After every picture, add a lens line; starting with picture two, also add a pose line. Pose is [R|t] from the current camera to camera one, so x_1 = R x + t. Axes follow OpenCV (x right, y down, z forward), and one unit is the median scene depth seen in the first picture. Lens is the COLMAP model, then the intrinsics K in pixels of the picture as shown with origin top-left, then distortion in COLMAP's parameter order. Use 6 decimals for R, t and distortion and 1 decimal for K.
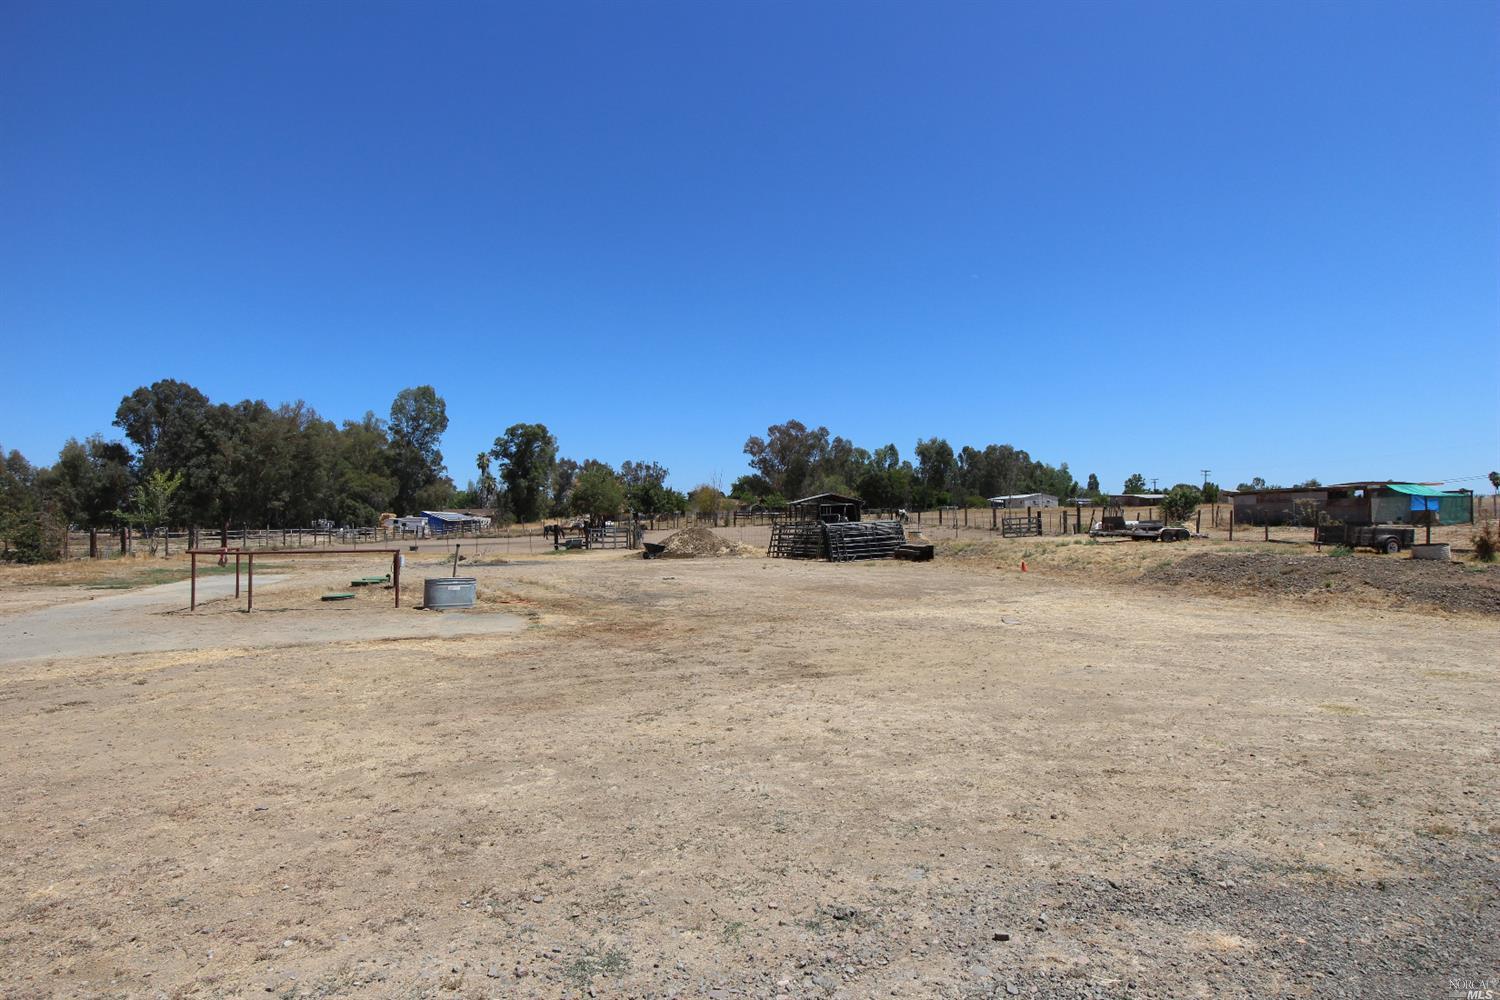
lens RADIAL K [[743.1, 0, 750.0], [0, 743.1, 500.0], [0, 0, 1]] dist [-0.038076, 0.007535]
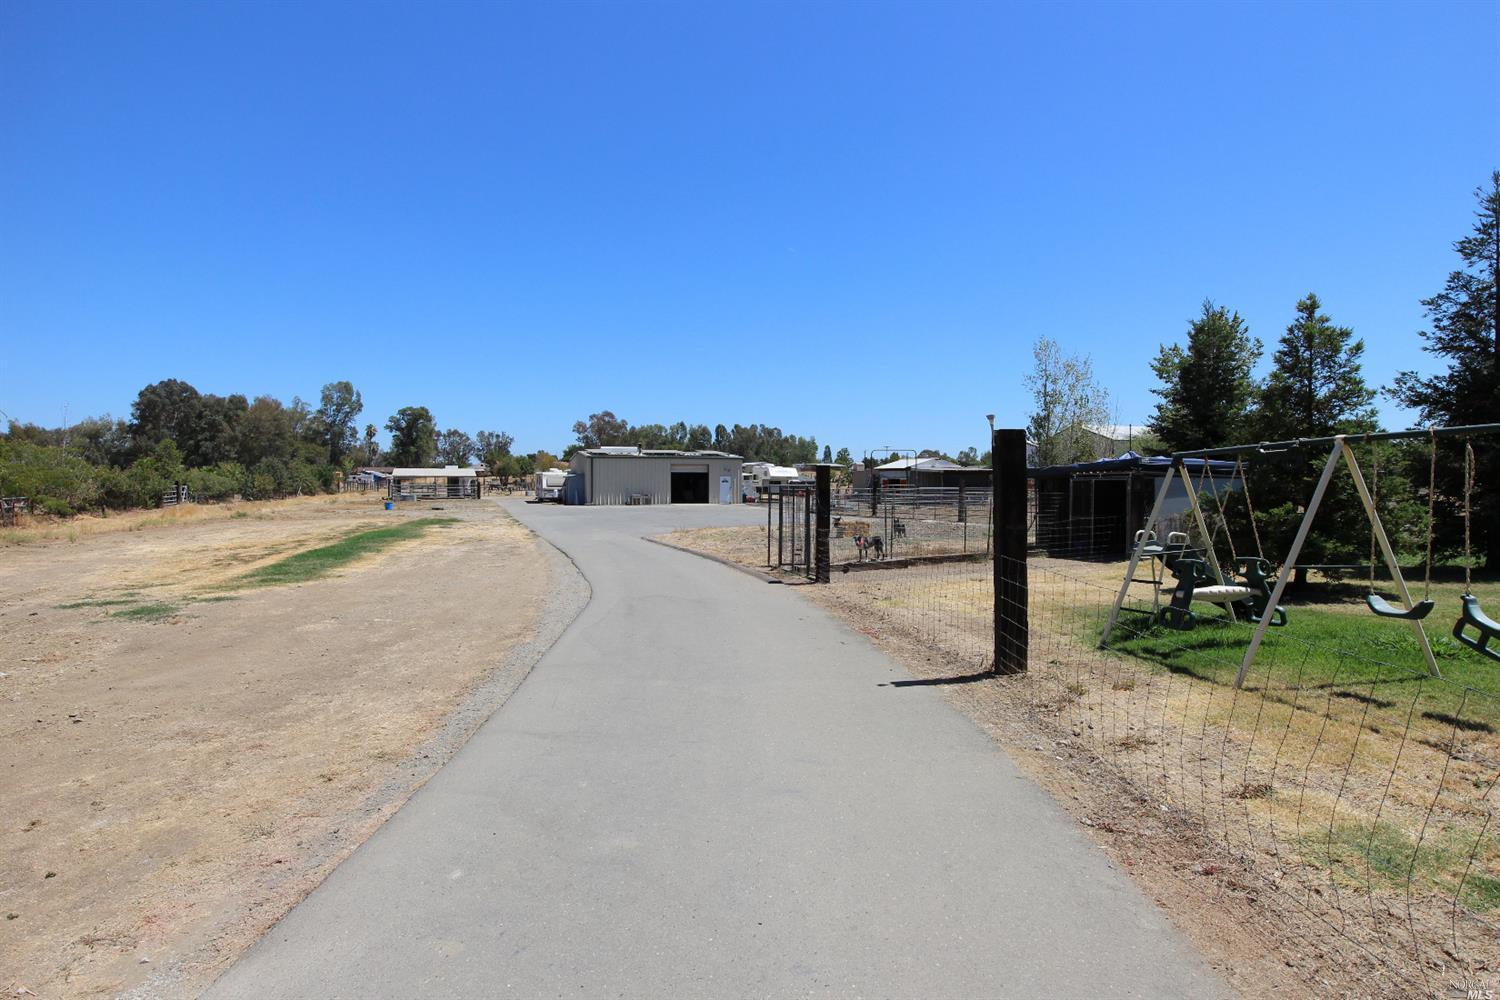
lens RADIAL K [[743.1, 0, 750.0], [0, 743.1, 500.0], [0, 0, 1]] dist [-0.038076, 0.007535]
pose [[0.973423, -0.000111, 0.229016, -0.002716], [-0.013661, 0.998191, 0.058551, -0.018044], [-0.228608, -0.060123, 0.971660, -0.521893]]
